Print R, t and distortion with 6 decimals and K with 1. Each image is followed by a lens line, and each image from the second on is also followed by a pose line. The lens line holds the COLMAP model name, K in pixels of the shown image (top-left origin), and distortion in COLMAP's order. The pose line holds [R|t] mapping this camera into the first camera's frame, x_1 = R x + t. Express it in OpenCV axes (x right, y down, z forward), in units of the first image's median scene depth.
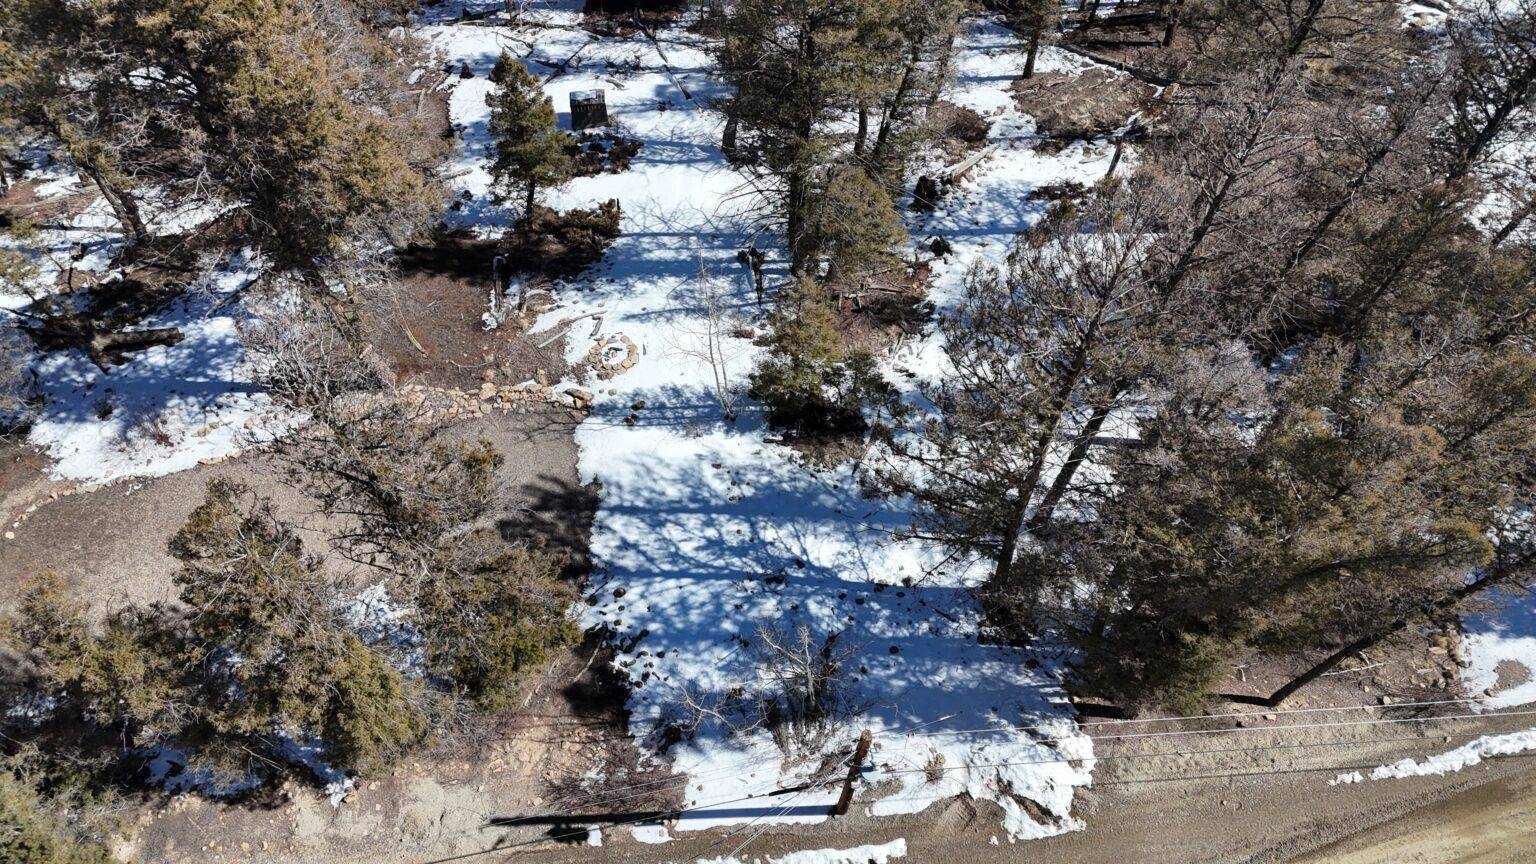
lens RADIAL K [[1114.4, 0, 764.6], [0, 1114.4, 433.9], [0, 0, 1]] dist [0.061634, -0.057011]
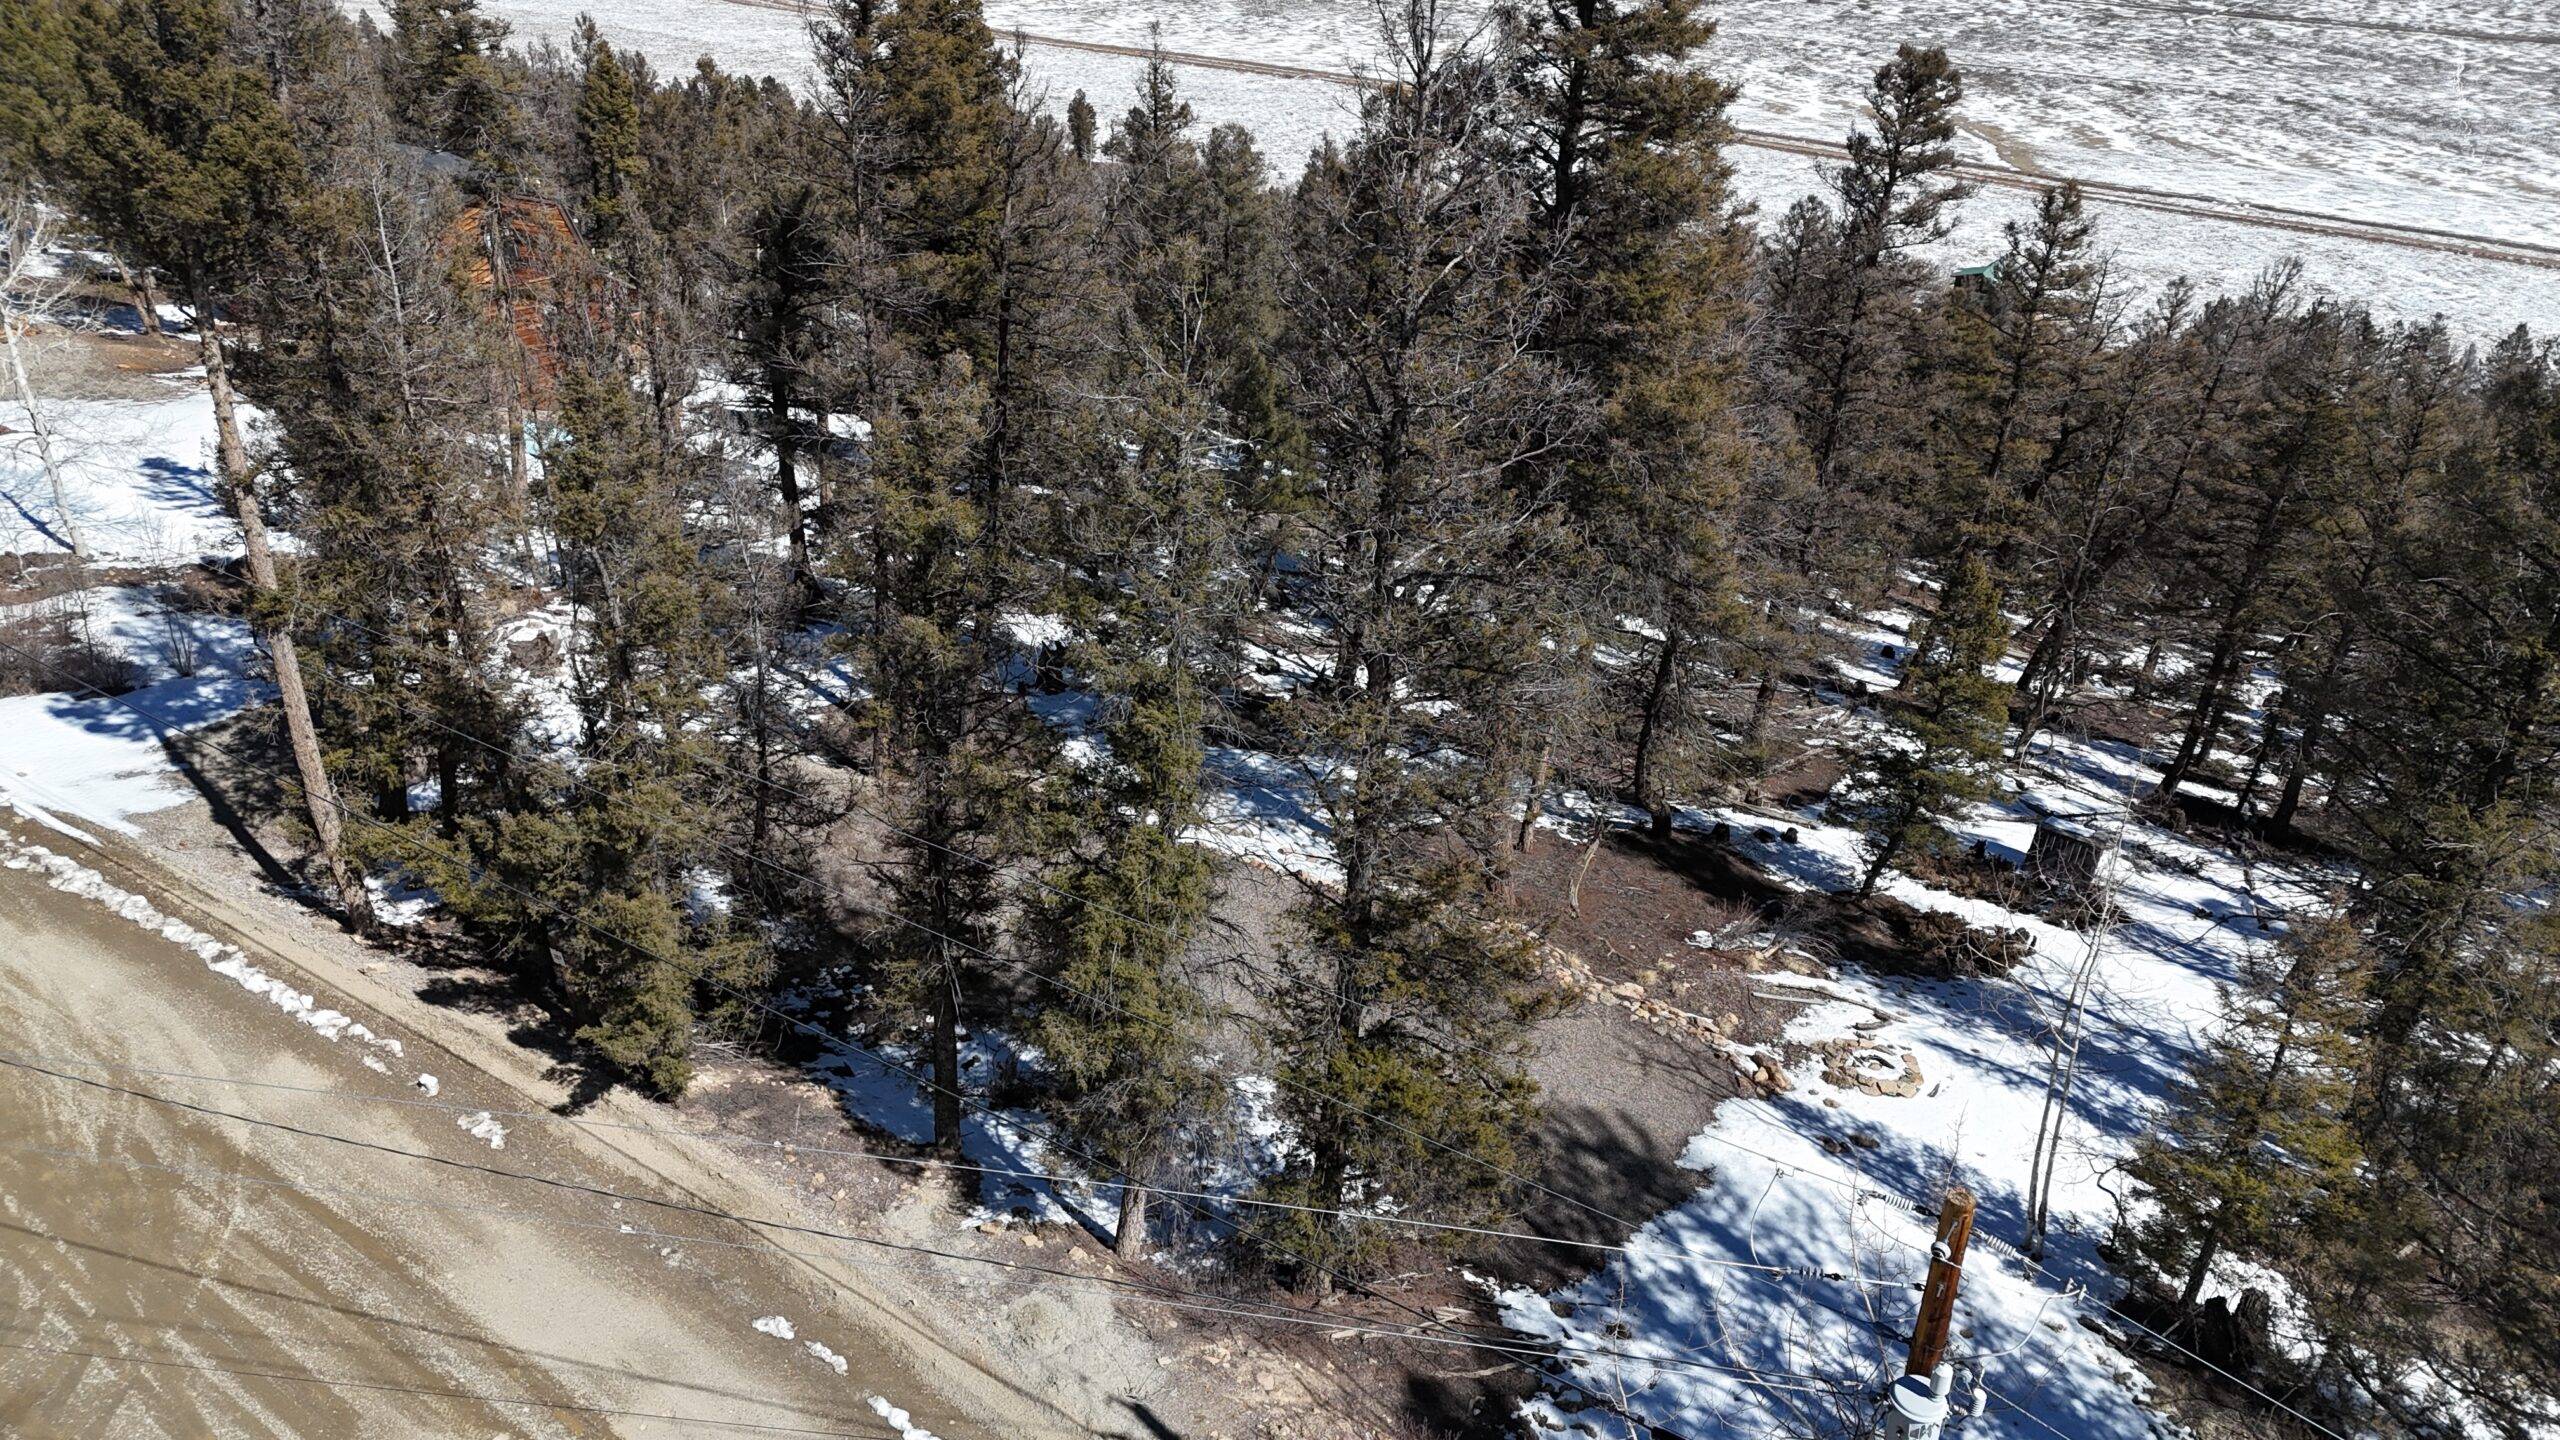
lens RADIAL K [[1857.3, 0, 1280.4], [0, 1857.3, 718.9], [0, 0, 1]] dist [0.061634, -0.057011]
pose [[0.712506, 0.332179, -0.618056, 0.160211], [-0.621564, 0.707505, -0.336296, 0.294749], [0.325567, 0.623774, 0.710571, 0.214587]]
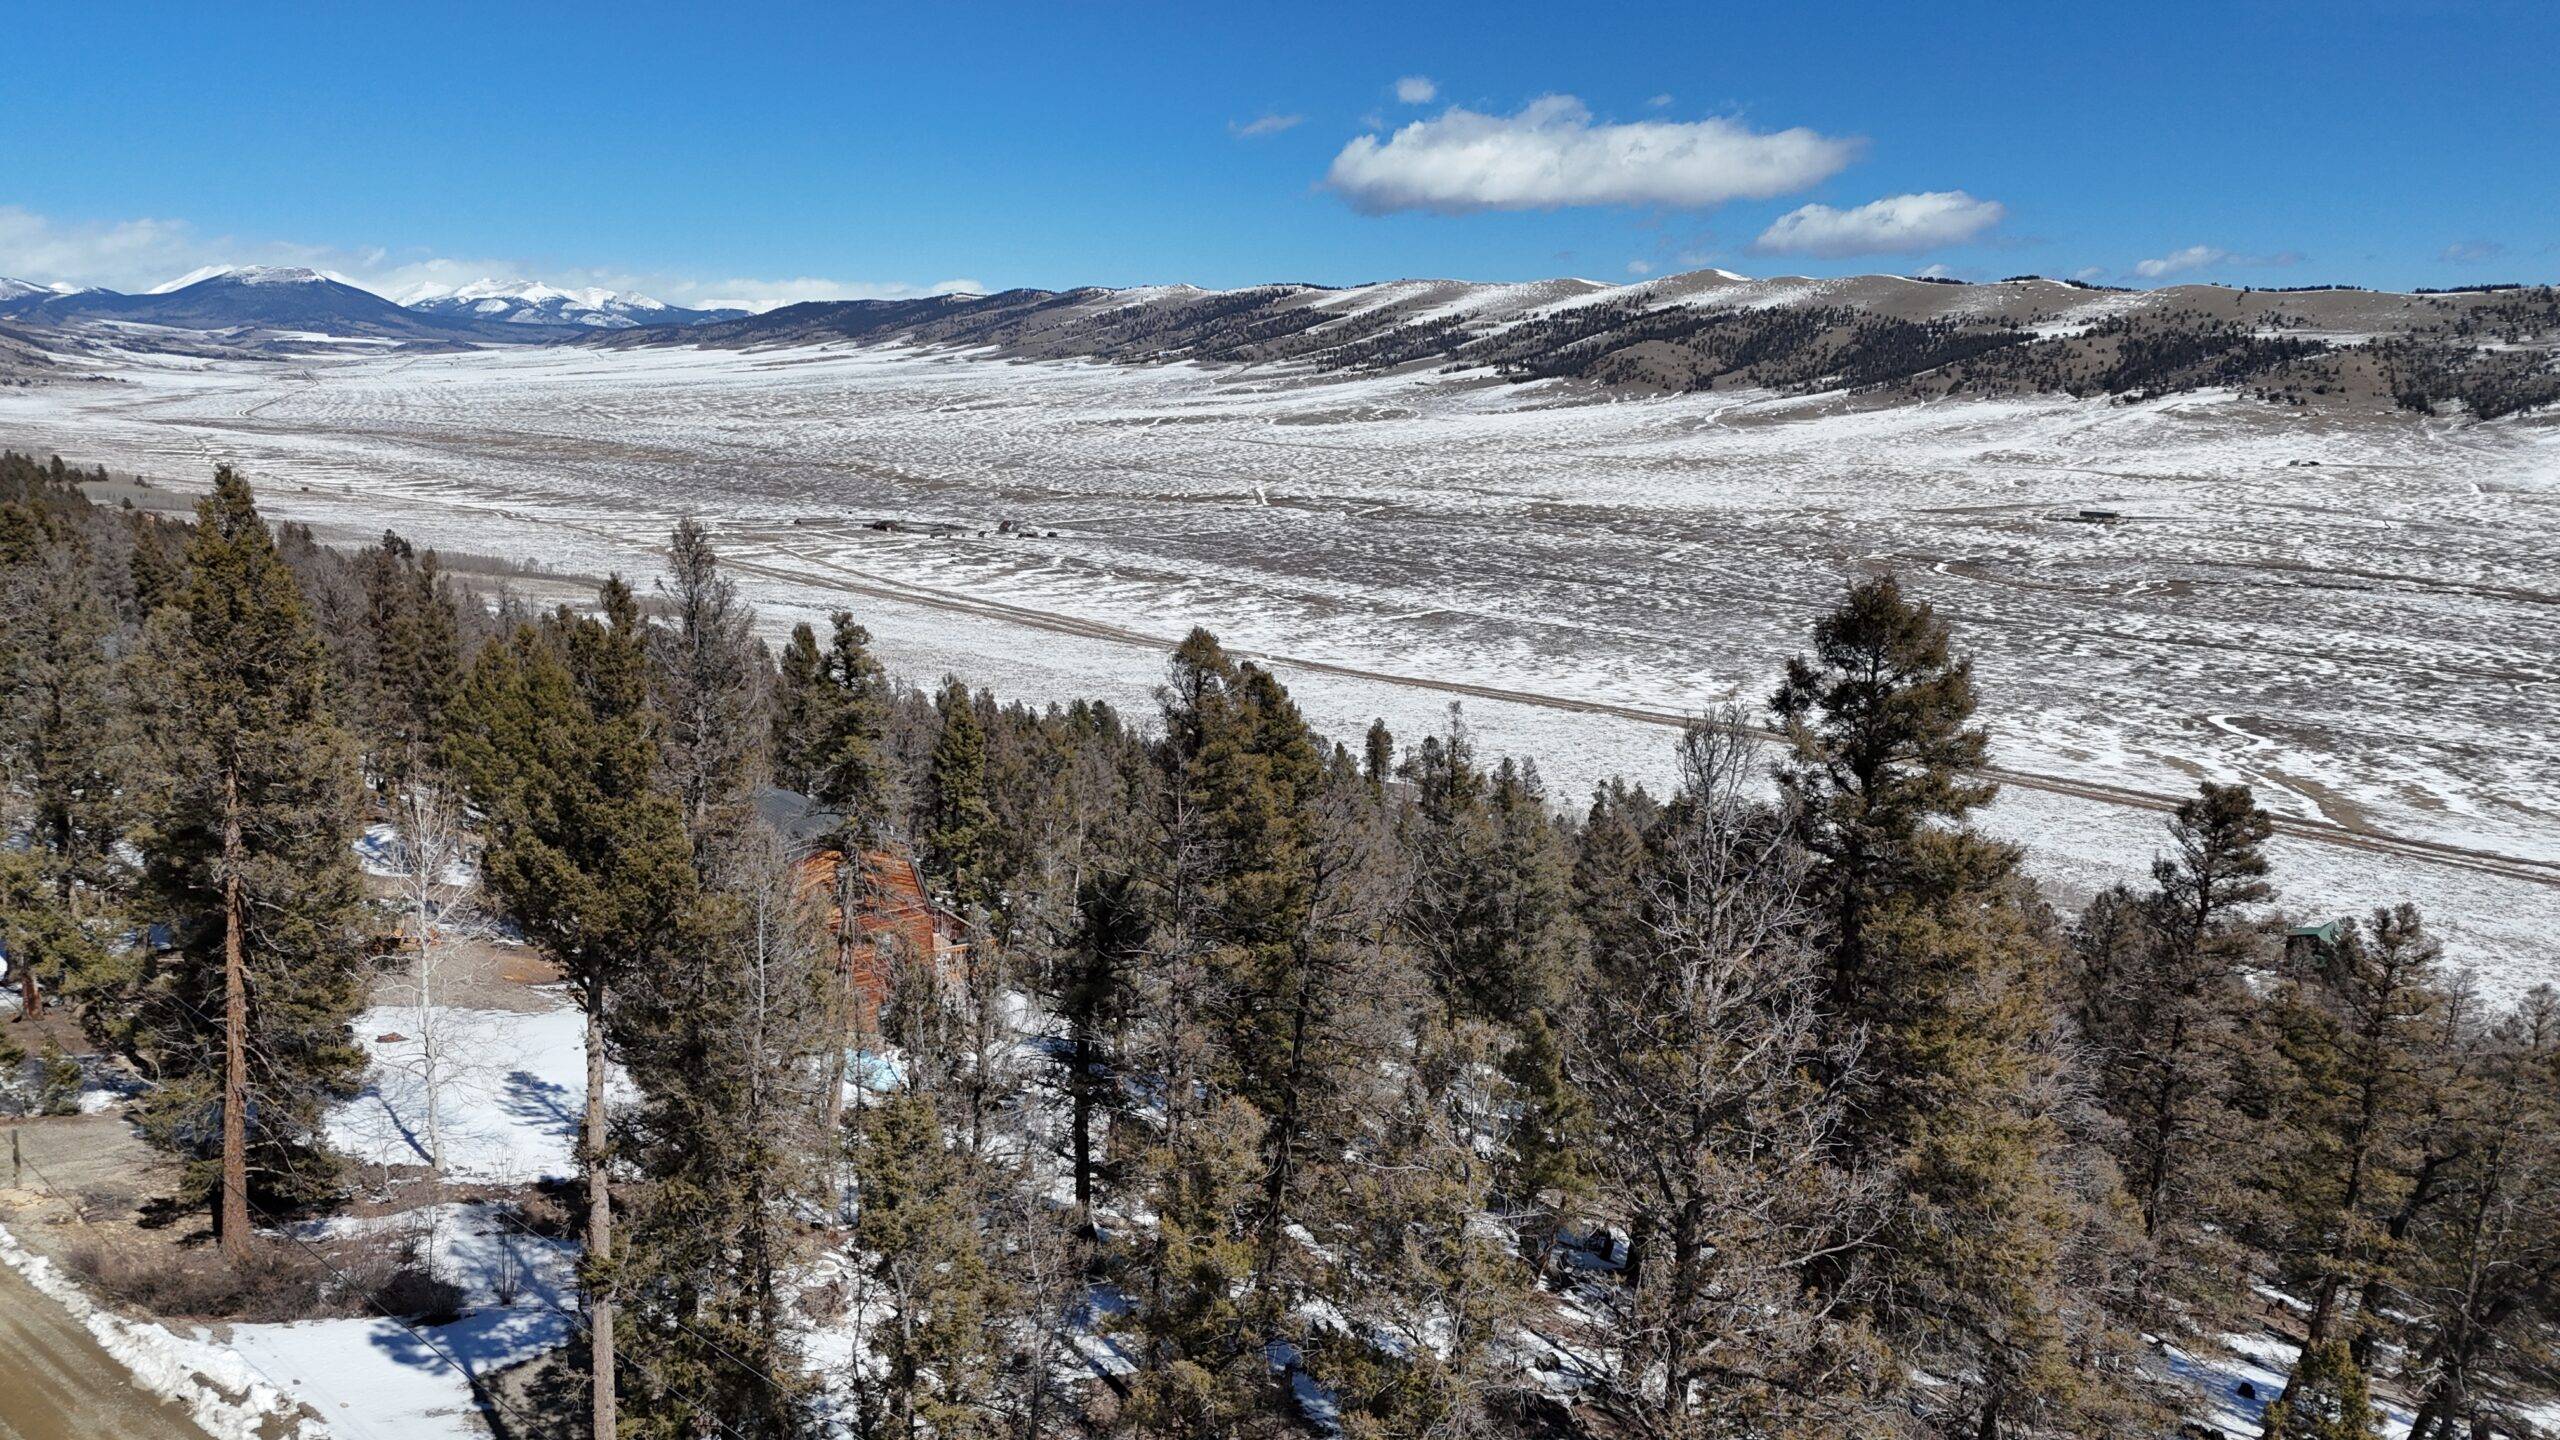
lens RADIAL K [[1857.3, 0, 1273.9], [0, 1857.3, 714.0], [0, 0, 1]] dist [0.061634, -0.057011]
pose [[0.591663, 0.137082, -0.794446, 0.159761], [-0.713854, 0.547011, -0.437255, 0.273712], [0.374631, 0.825826, 0.421502, 0.162775]]
